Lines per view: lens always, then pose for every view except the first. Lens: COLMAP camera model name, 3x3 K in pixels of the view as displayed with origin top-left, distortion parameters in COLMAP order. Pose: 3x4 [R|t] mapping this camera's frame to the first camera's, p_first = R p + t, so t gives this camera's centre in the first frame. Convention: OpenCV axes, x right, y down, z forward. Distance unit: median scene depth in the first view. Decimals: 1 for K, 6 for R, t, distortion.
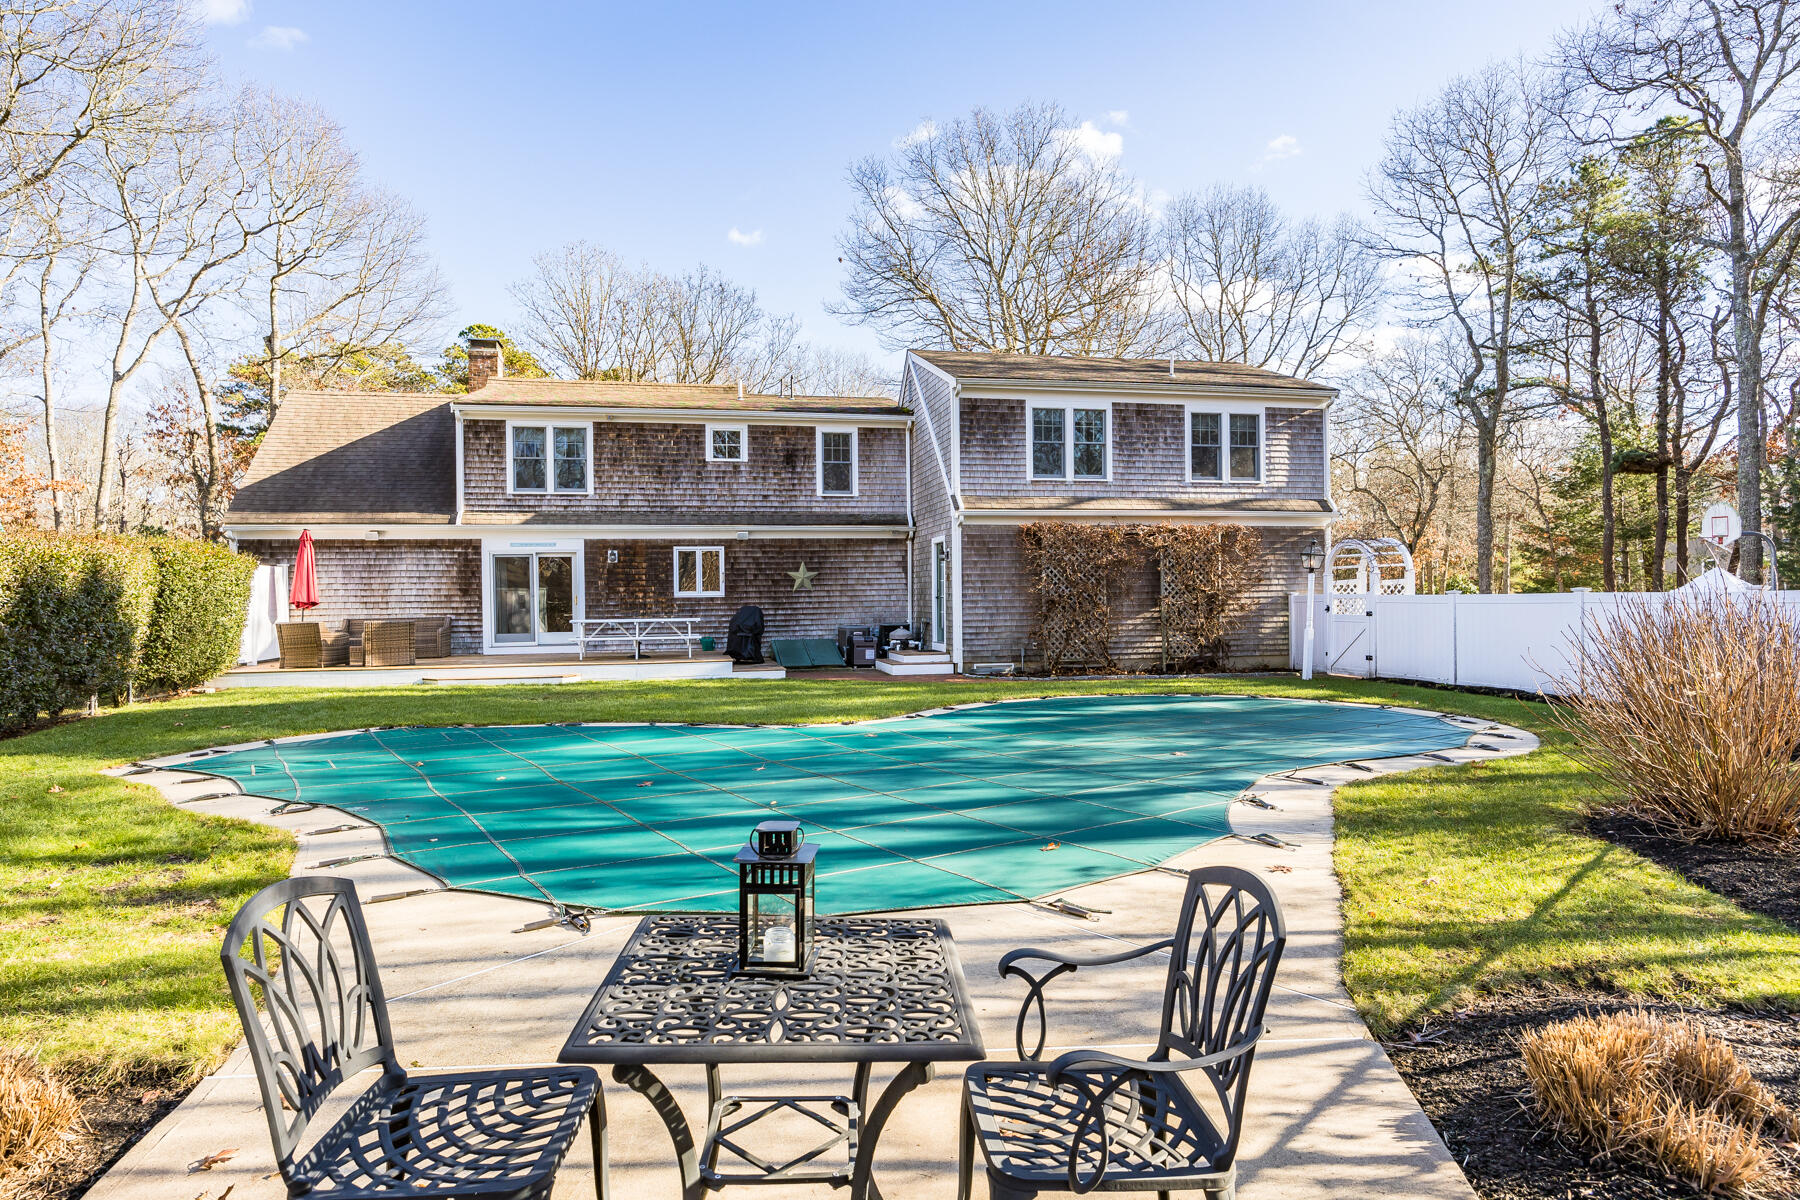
lens RADIAL K [[1097.8, 0, 900.1], [0, 1097.8, 598.7], [0, 0, 1]] dist [-0.006253, -0.000077]
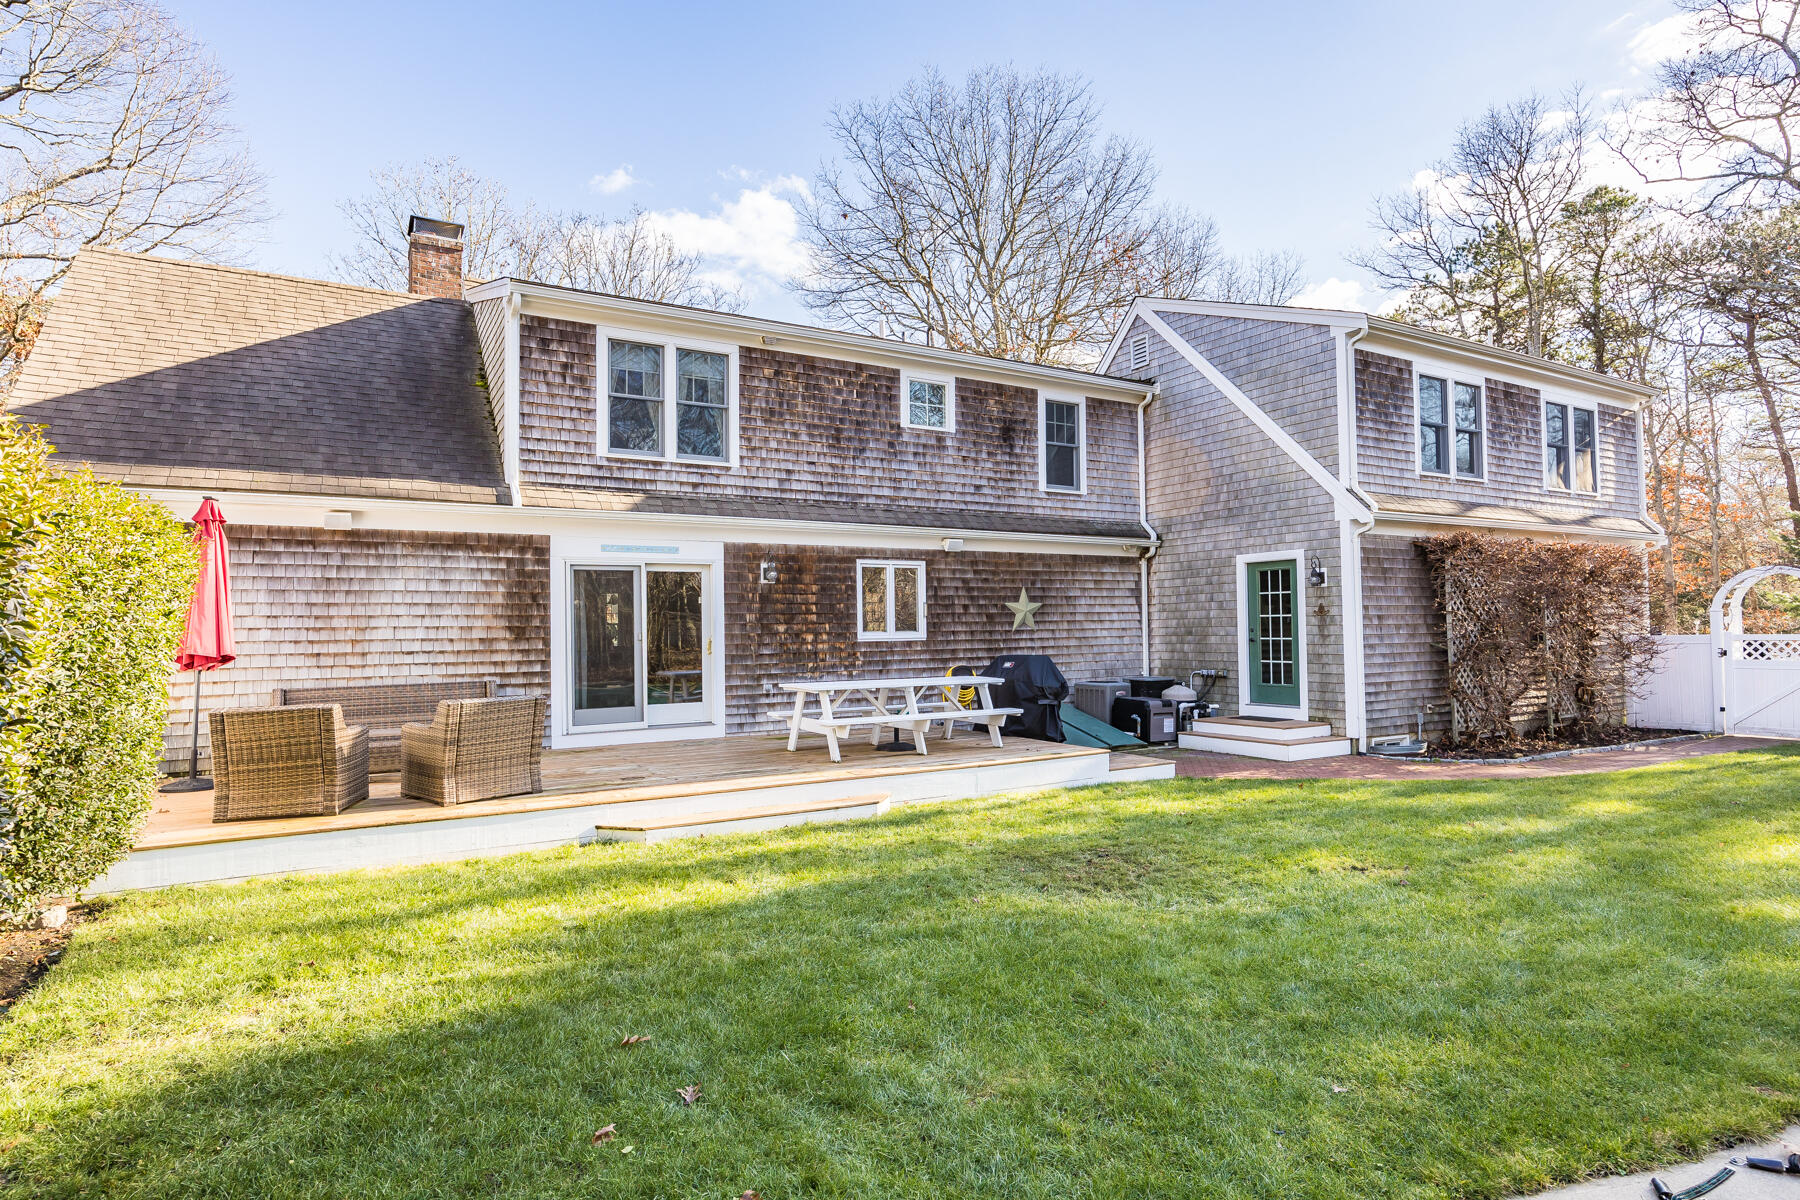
lens RADIAL K [[985.4, 0, 897.8], [0, 985.4, 601.8], [0, 0, 1]] dist [-0.006956, 0.000192]
pose [[0.942644, 0.009525, 0.333664, -0.373890], [0.002390, 0.999375, -0.035280, -0.003884], [-0.333791, 0.034054, 0.942032, 0.473524]]
